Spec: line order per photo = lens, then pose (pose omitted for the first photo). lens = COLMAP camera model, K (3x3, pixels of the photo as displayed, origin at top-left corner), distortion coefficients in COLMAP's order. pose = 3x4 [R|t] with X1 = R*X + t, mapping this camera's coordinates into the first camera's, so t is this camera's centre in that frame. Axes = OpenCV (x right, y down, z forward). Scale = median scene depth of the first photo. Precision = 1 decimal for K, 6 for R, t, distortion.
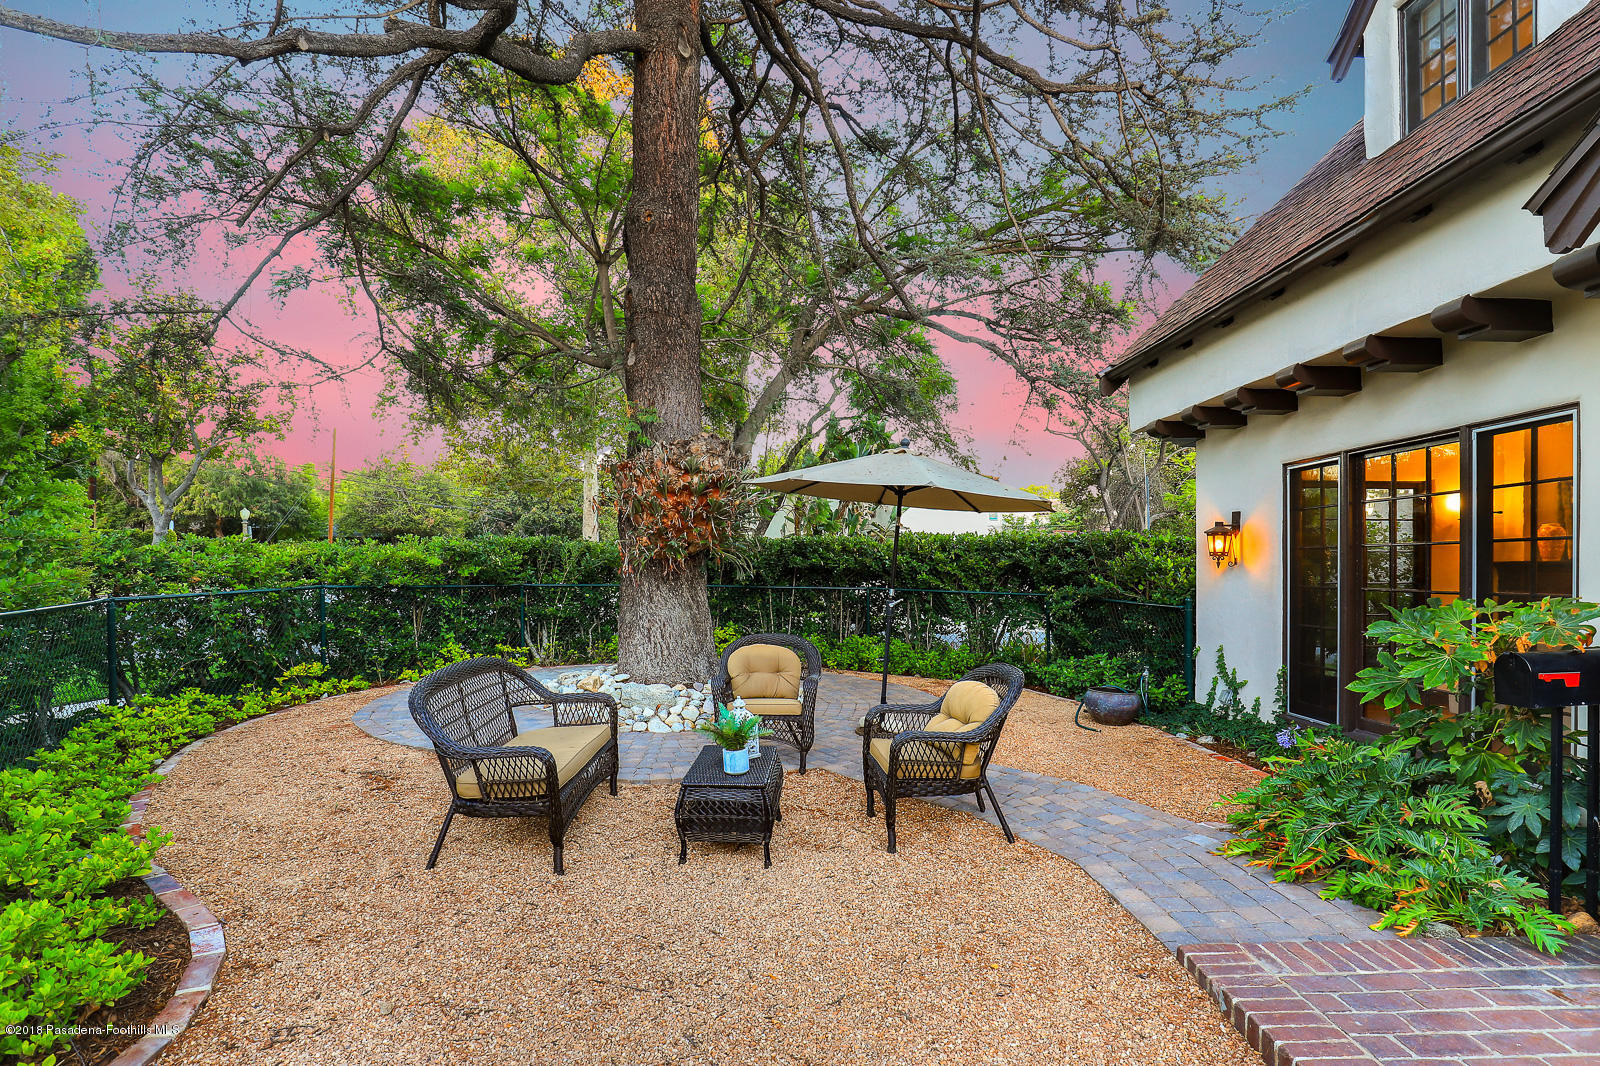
lens RADIAL K [[772.1, 0, 854.3], [0, 772.1, 605.6], [0, 0, 1]] dist [-0.027009, -0.001316]
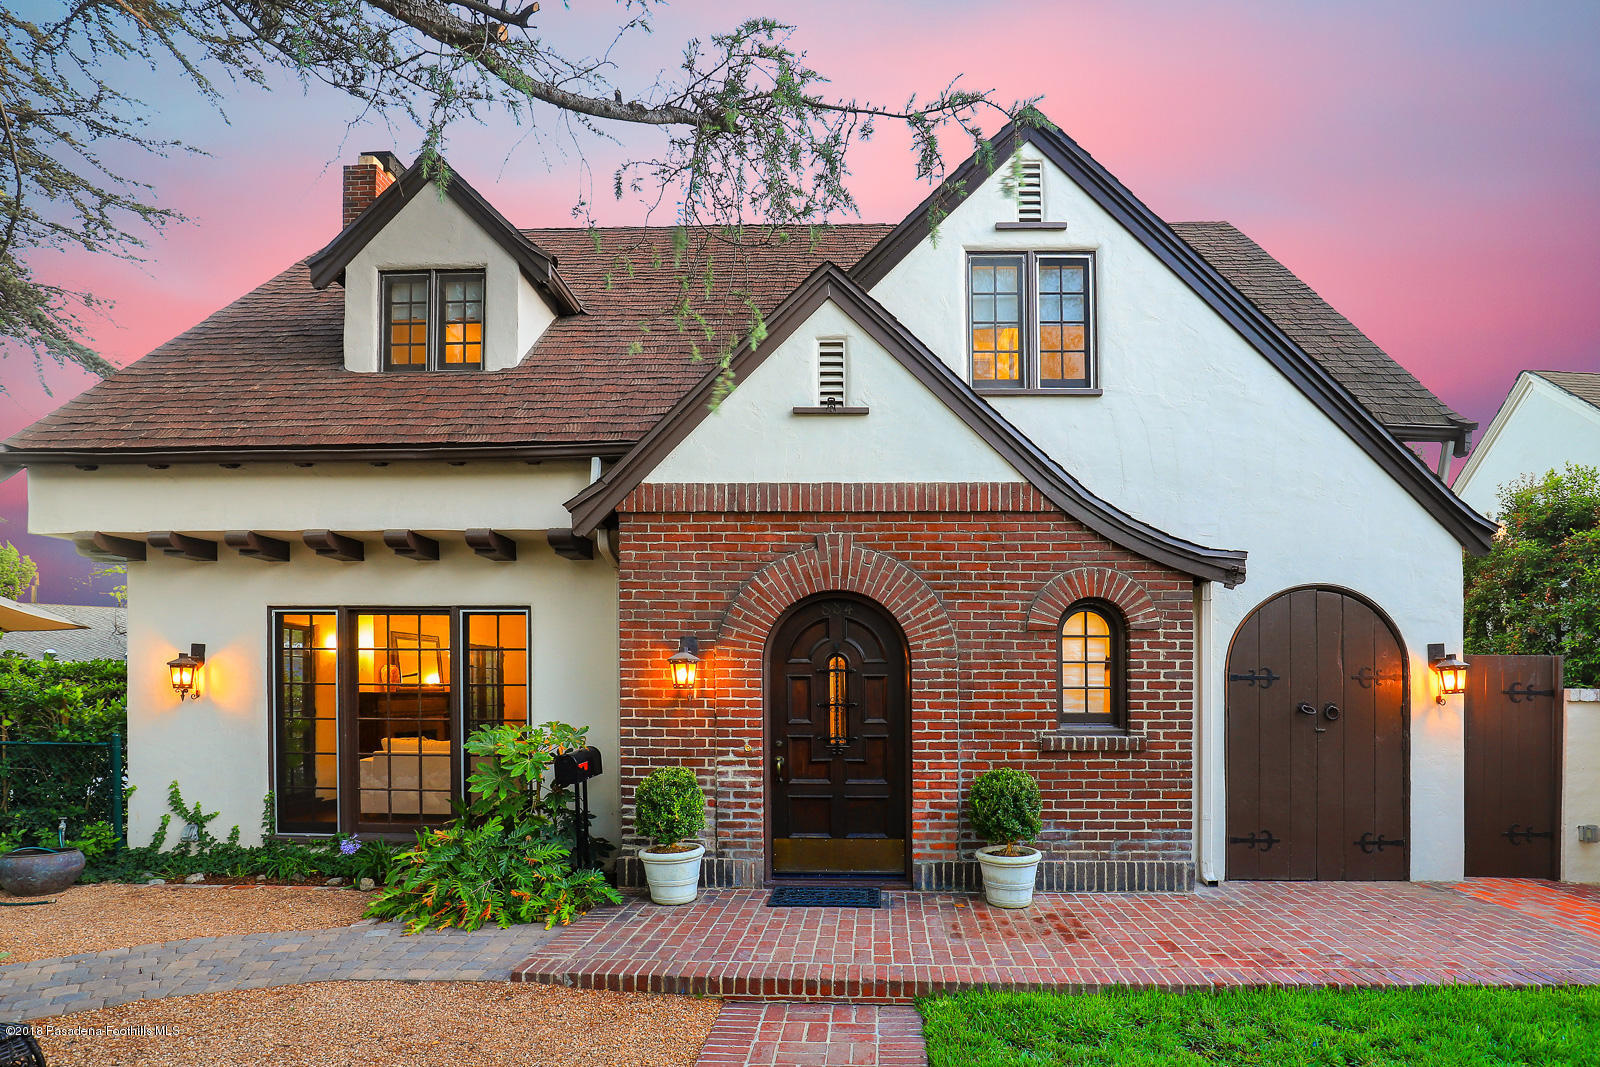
lens RADIAL K [[772.1, 0, 829.3], [0, 772.1, 664.8], [0, 0, 1]] dist [-0.027009, -0.001316]
pose [[0.114510, 0.019652, 0.993228, -0.347259], [0.046444, 0.998605, -0.025113, -0.029628], [-0.992336, 0.049005, 0.113438, 0.066119]]
